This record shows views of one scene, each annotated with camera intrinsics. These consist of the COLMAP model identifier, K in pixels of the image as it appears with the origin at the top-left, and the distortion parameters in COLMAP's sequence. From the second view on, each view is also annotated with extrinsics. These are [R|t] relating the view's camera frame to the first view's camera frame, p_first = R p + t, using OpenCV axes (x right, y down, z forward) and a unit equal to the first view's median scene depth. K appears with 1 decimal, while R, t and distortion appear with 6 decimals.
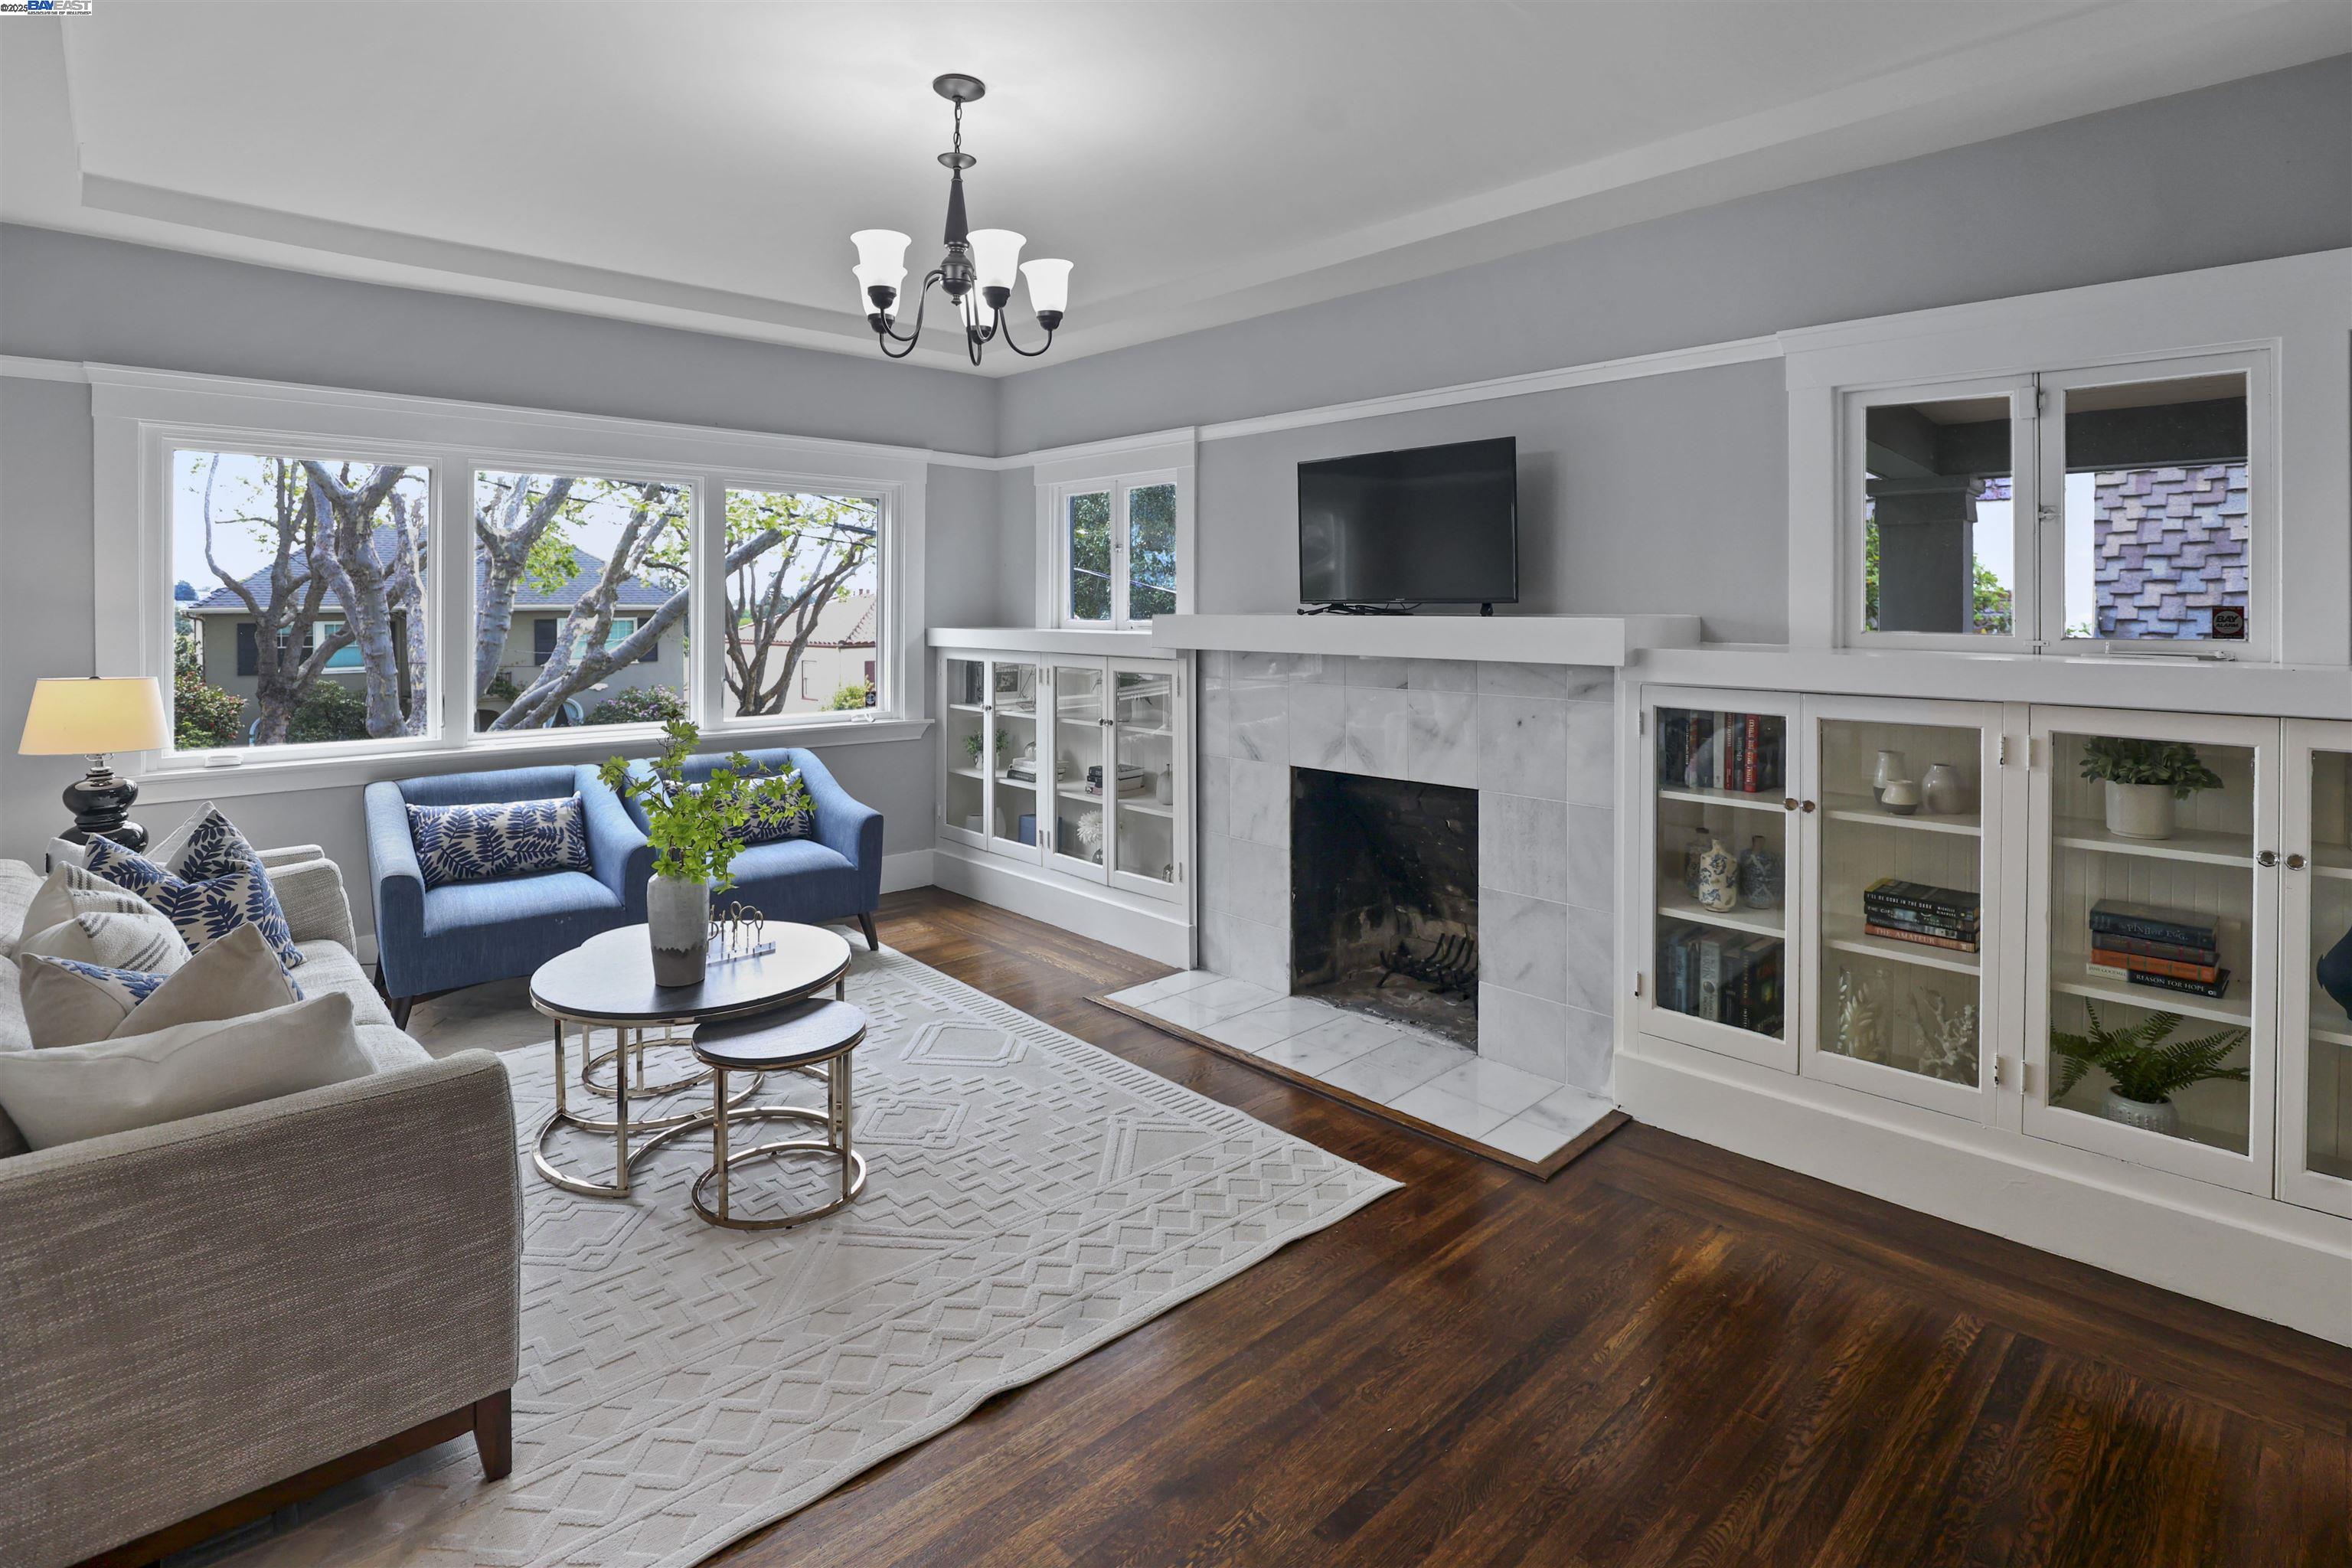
lens RADIAL K [[1118.4, 0, 1199.1], [0, 1118.4, 694.0], [0, 0, 1]] dist [-0.030122, 0.004176]
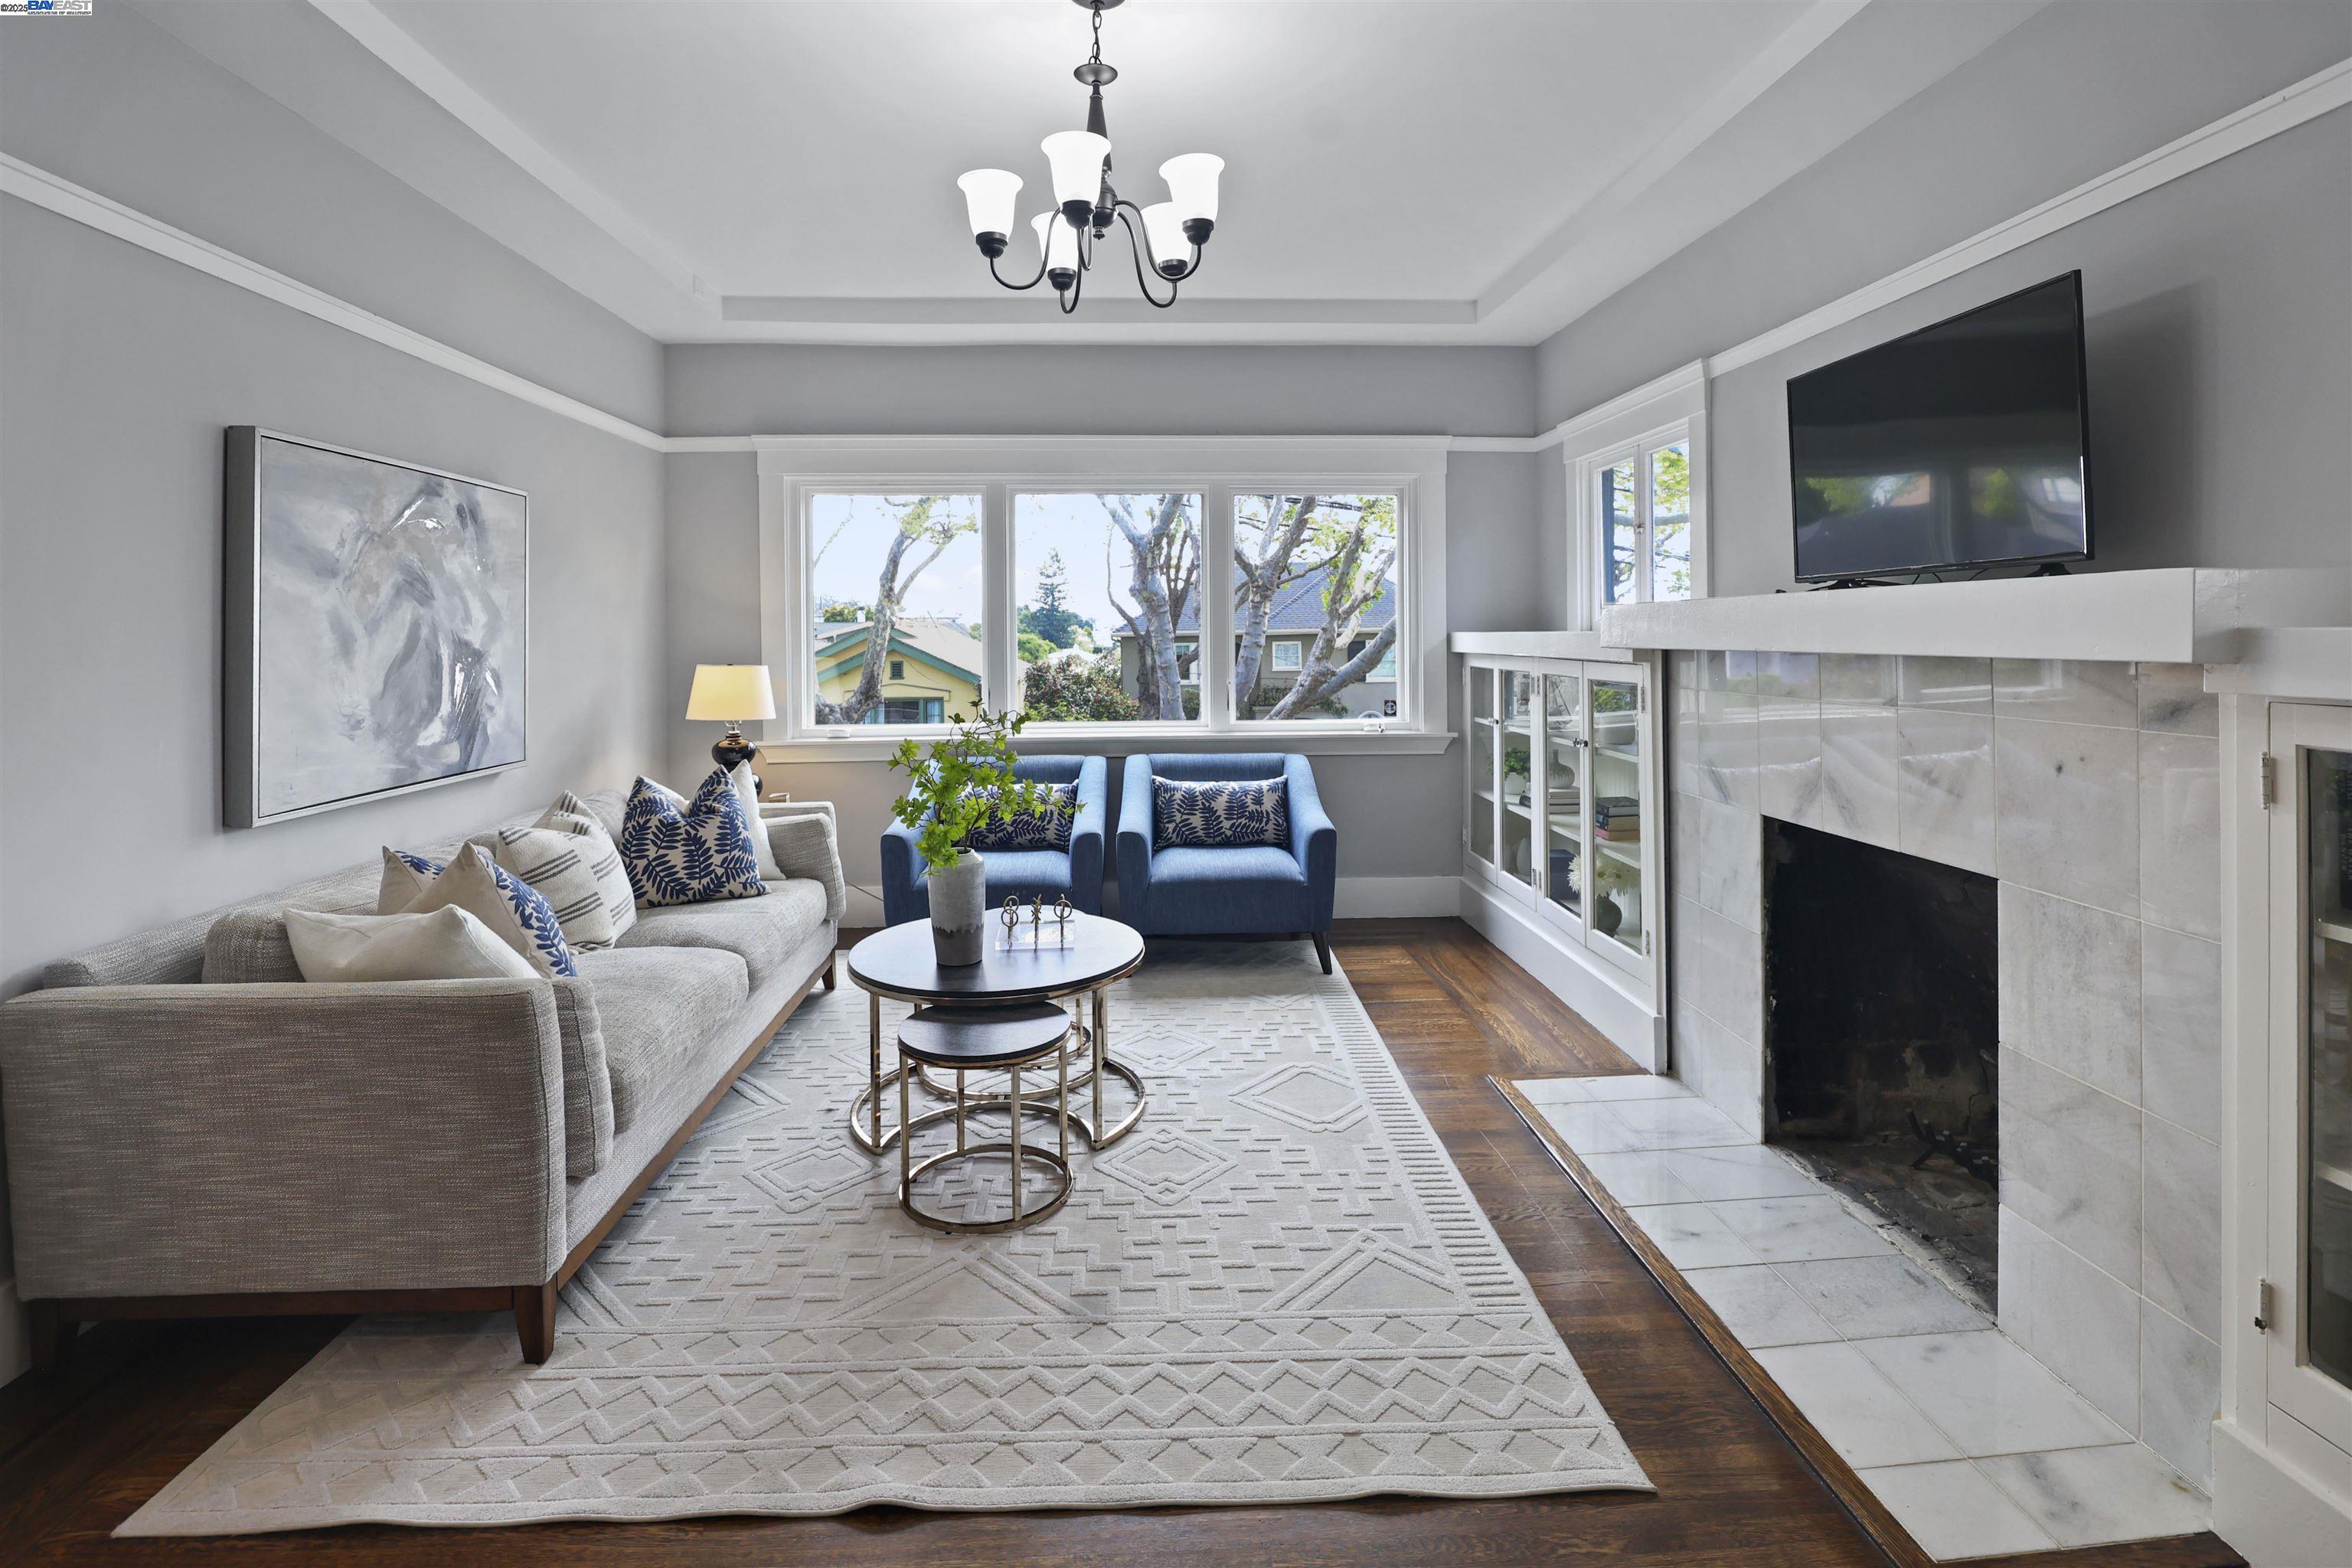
lens RADIAL K [[1118.4, 0, 1199.5], [0, 1118.4, 693.5], [0, 0, 1]] dist [-0.030122, 0.004176]
pose [[0.767330, 0.024178, -0.640797, 0.273525], [-0.037052, 0.999291, -0.006664, 0.006804], [0.640181, 0.028856, 0.767682, 0.258127]]
